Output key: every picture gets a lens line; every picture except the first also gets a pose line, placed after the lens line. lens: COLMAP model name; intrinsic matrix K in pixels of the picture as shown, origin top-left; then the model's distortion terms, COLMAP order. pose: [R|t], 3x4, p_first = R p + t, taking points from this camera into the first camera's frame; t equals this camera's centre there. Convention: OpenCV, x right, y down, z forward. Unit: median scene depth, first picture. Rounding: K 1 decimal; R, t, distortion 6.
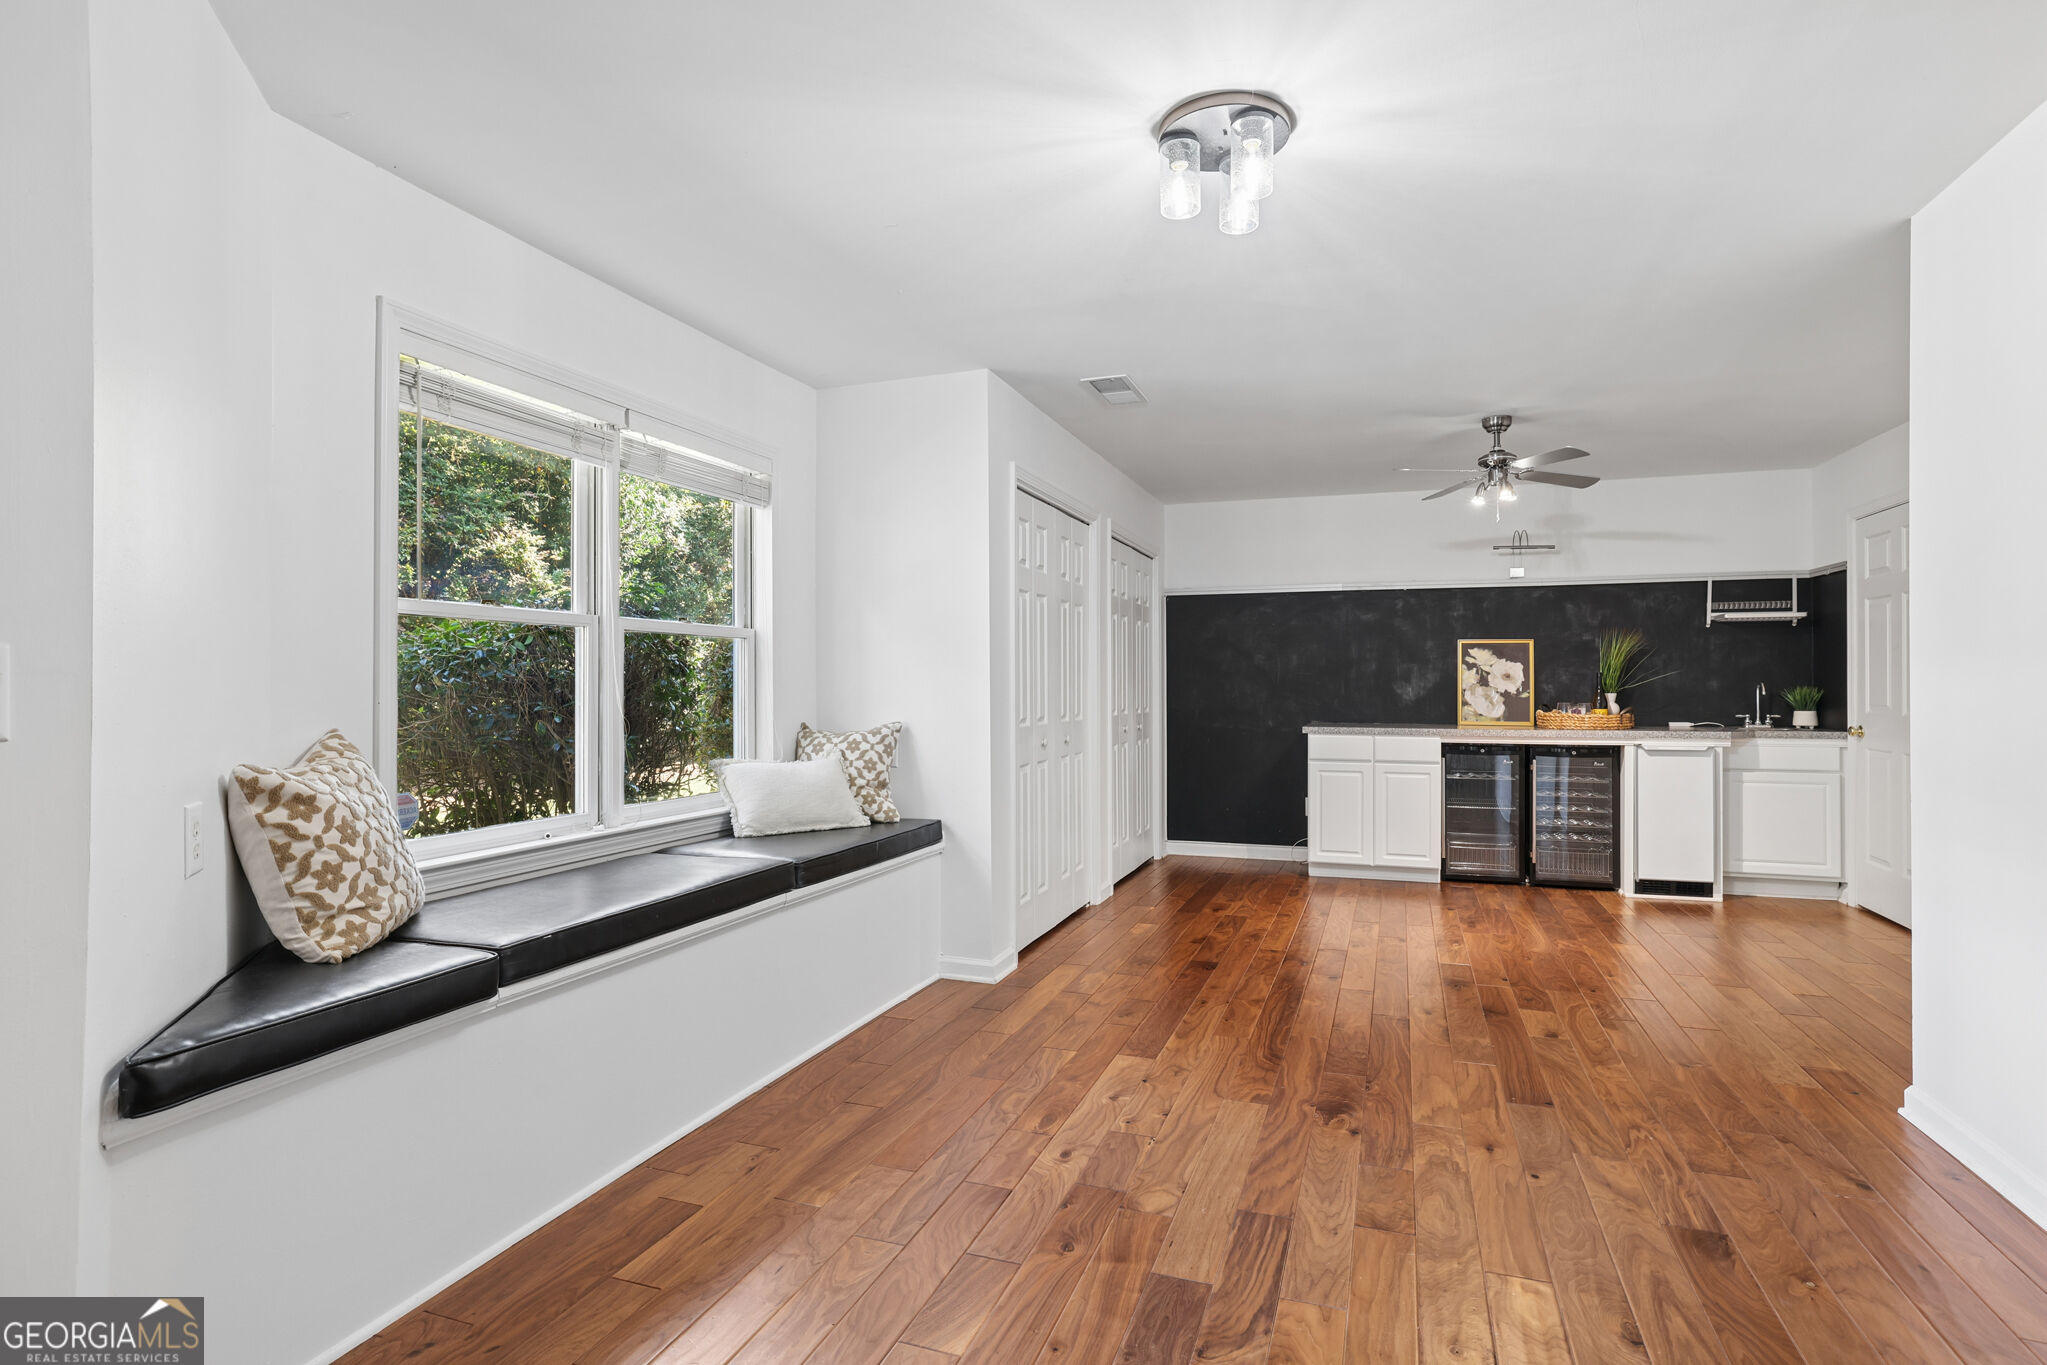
lens RADIAL K [[1041.6, 0, 1023.0], [0, 1041.6, 672.6], [0, 0, 1]] dist [-0.017856, 0.000972]
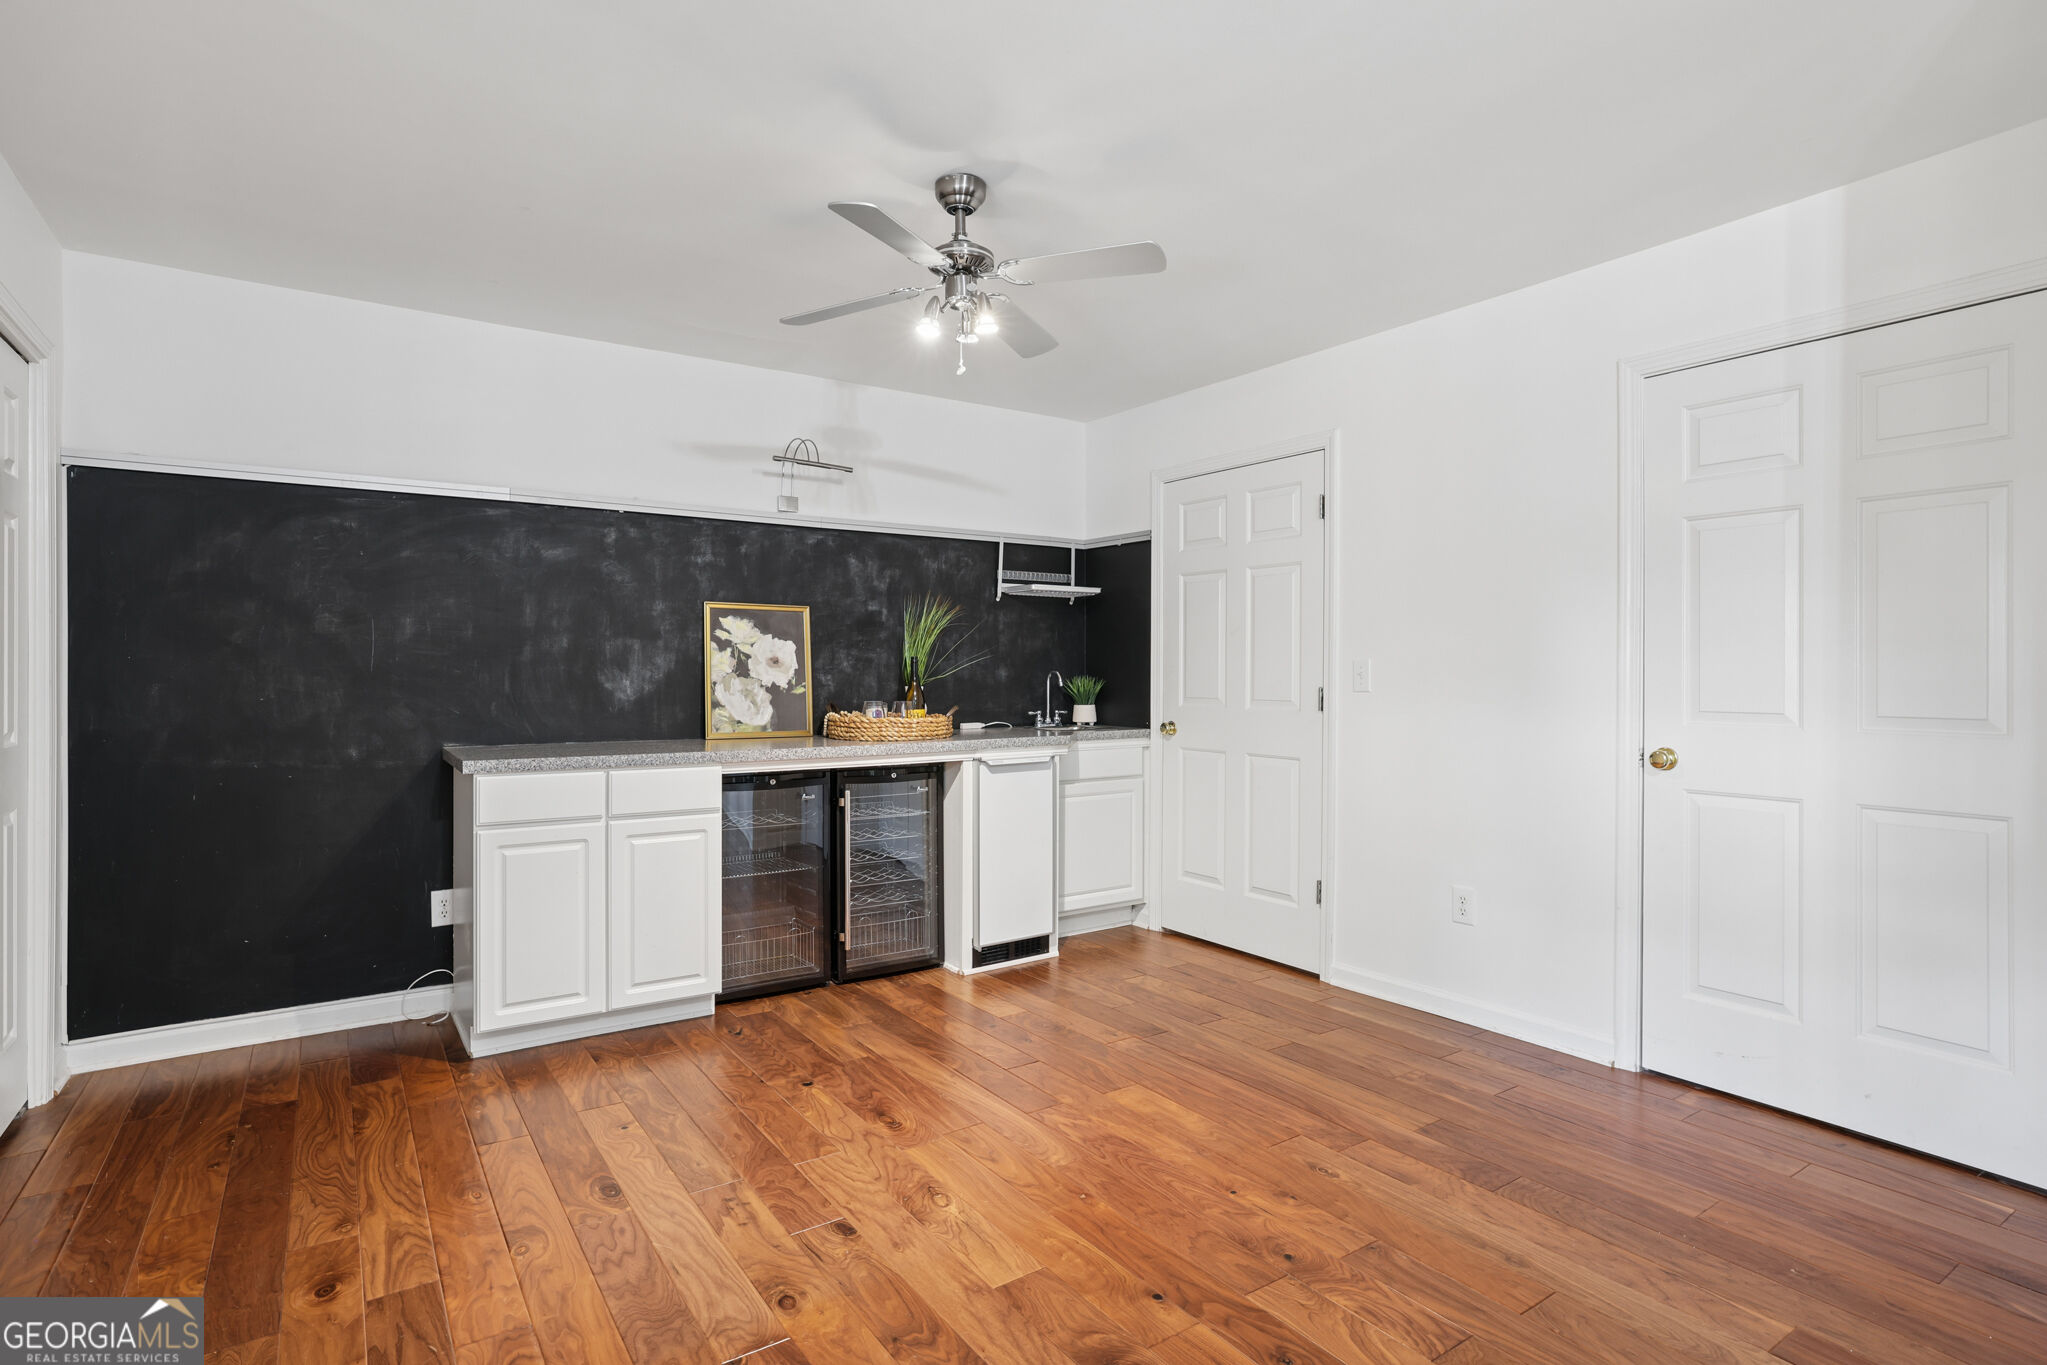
lens RADIAL K [[1041.6, 0, 1023.0], [0, 1041.6, 672.6], [0, 0, 1]] dist [-0.017856, 0.000972]
pose [[0.584825, -0.000441, 0.811159, 0.029460], [-0.009605, 0.999926, 0.007468, 0.004516], [-0.811103, -0.012159, 0.584778, 0.524066]]
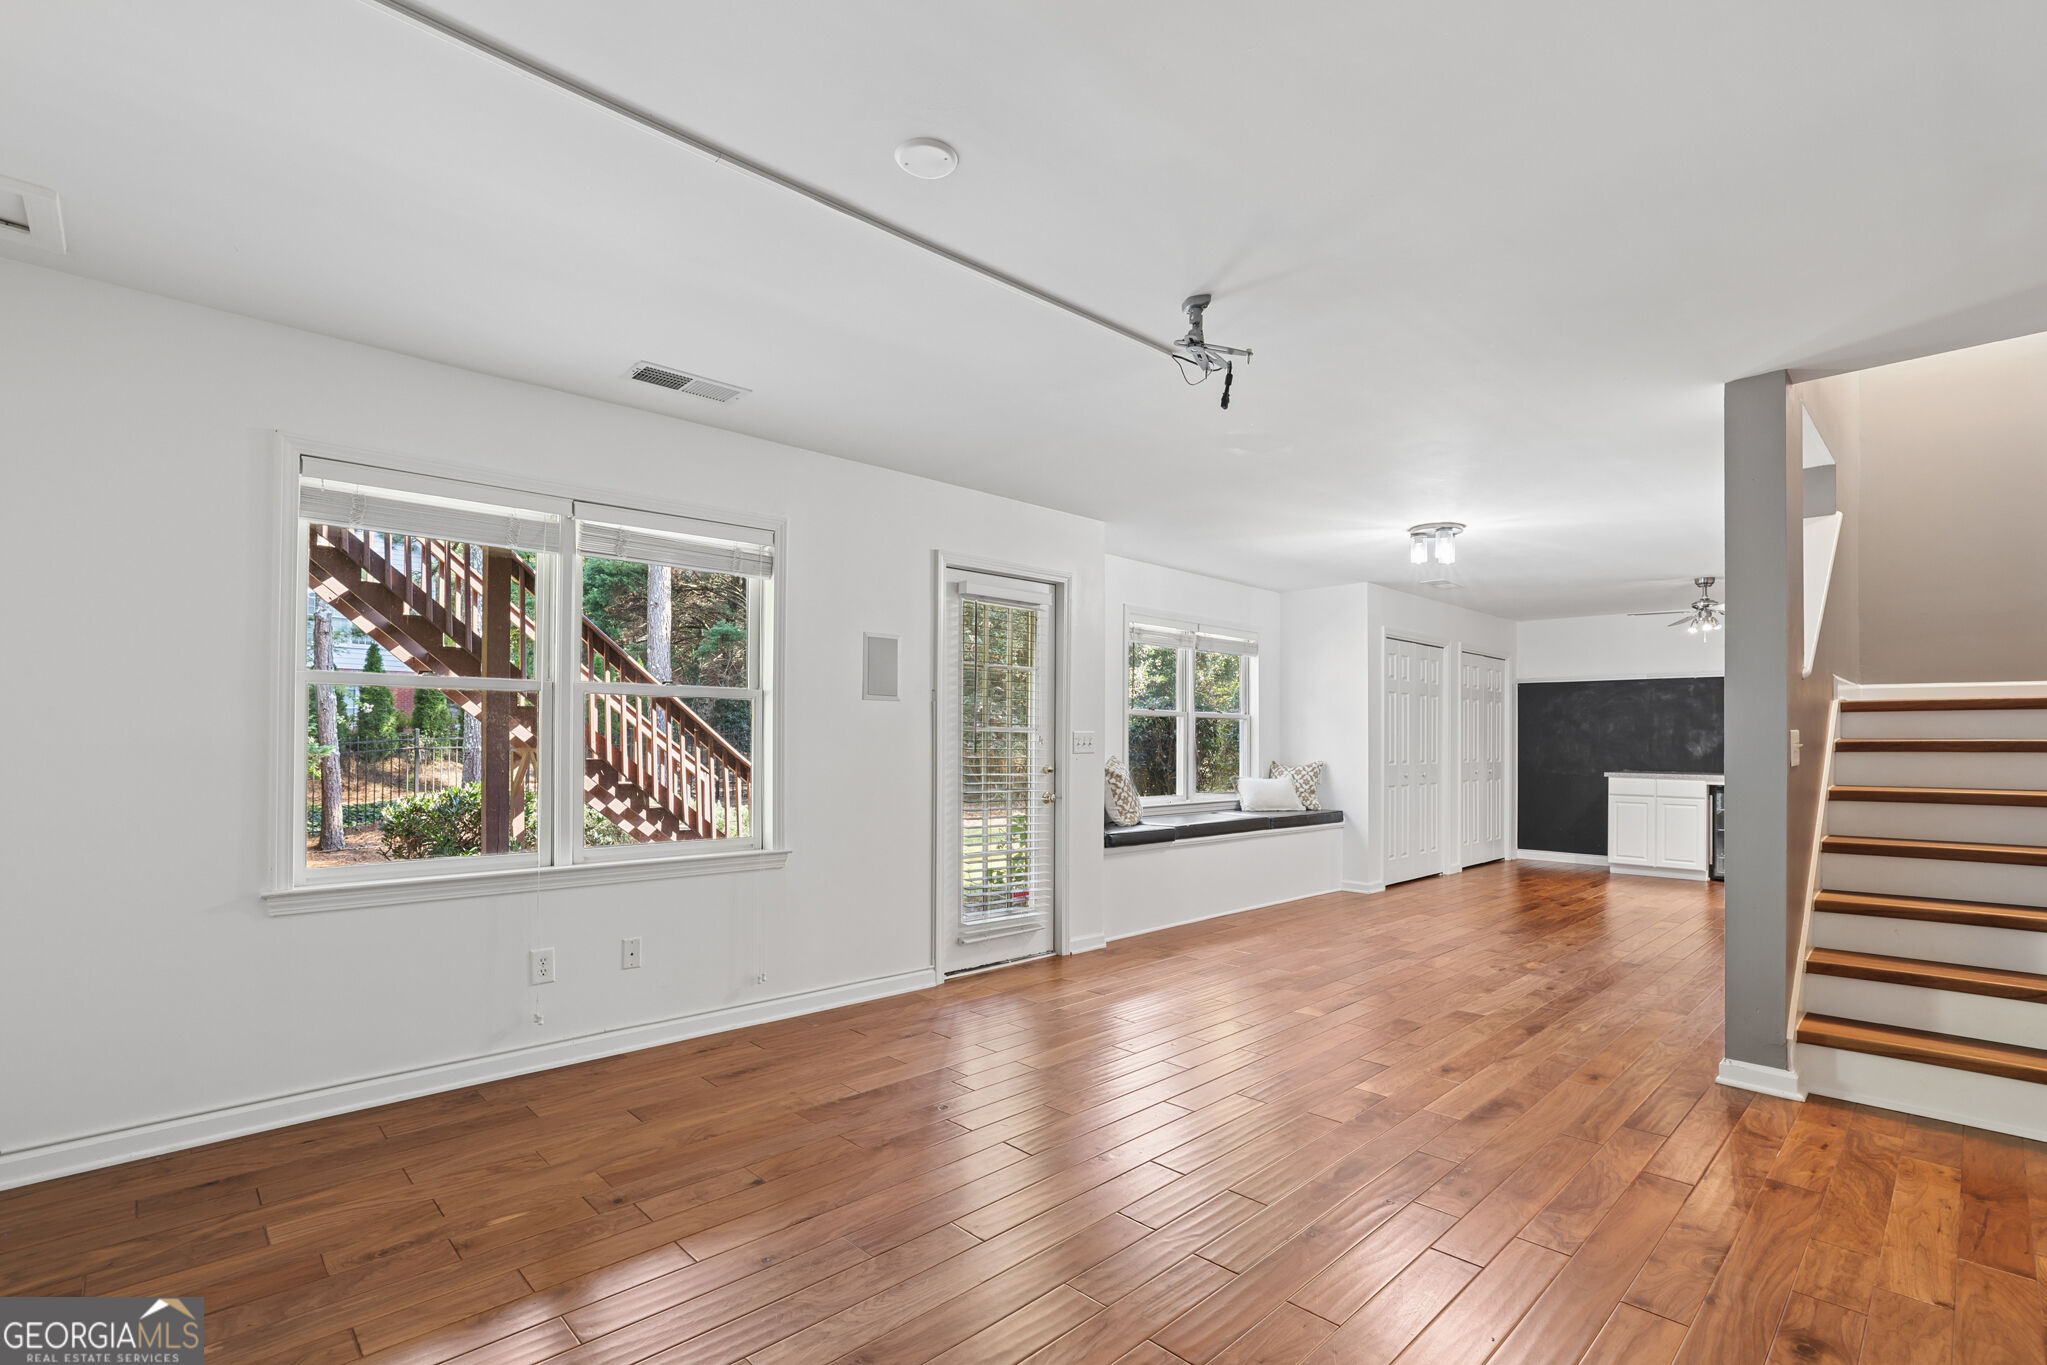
lens RADIAL K [[915.1, 0, 1063.2], [0, 915.1, 732.6], [0, 0, 1]] dist [-0.041252, 0.012928]
pose [[0.908189, 0.002096, -0.418556, 0.108022], [-0.001835, 0.999998, 0.001026, -0.005083], [0.418557, -0.000164, 0.908190, -0.526251]]
